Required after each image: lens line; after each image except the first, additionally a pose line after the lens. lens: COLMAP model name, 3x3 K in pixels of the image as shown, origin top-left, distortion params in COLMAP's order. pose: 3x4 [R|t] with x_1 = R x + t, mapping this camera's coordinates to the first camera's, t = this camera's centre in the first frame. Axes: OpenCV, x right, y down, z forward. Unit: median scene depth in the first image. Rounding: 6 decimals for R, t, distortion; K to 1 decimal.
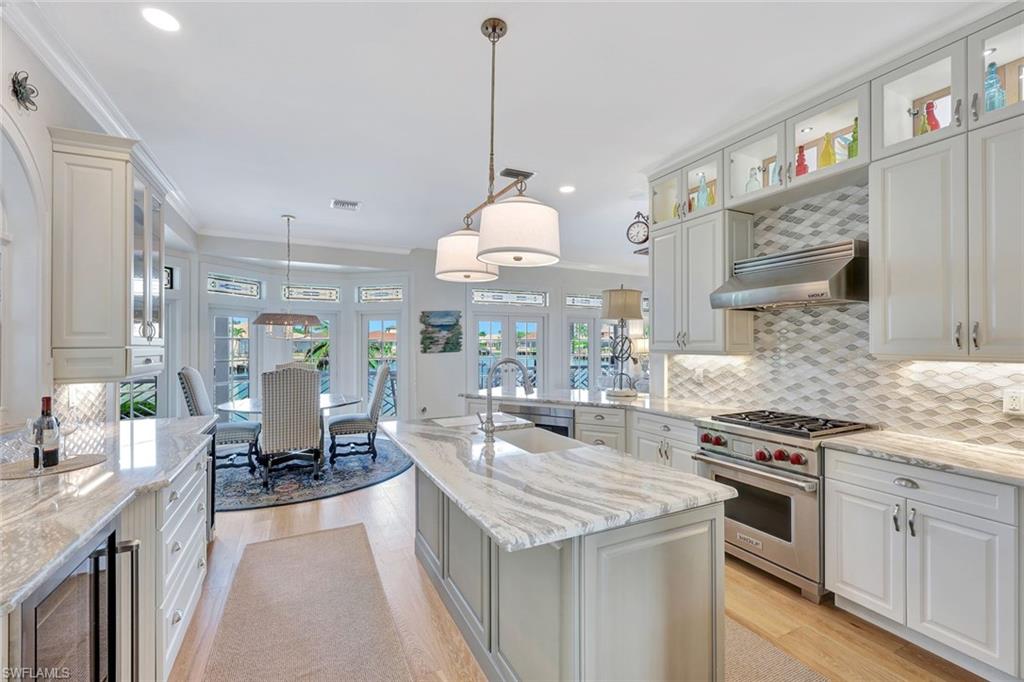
lens RADIAL K [[410.4, 0, 504.7], [0, 410.4, 337.8], [0, 0, 1]] dist [0.005297, 0.000284]
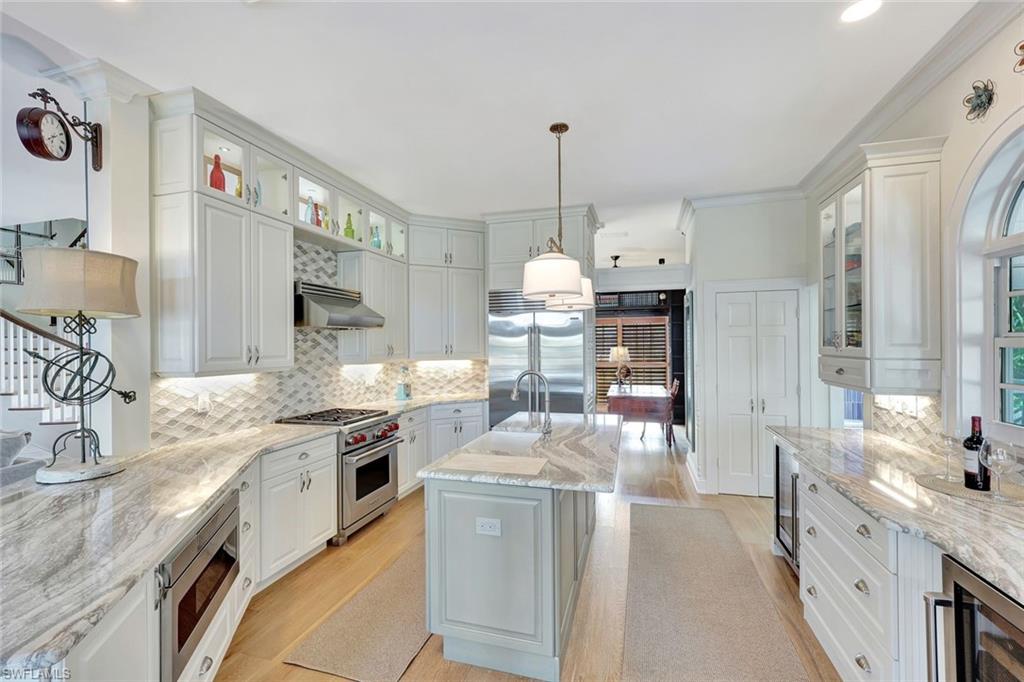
lens RADIAL K [[410.4, 0, 515.1], [0, 410.4, 345.8], [0, 0, 1]] dist [0.005297, 0.000284]
pose [[-0.723106, 0.005190, 0.690718, -0.543946], [-0.000381, 0.999969, -0.007912, -0.009362], [-0.690737, -0.005984, -0.723081, 1.324376]]
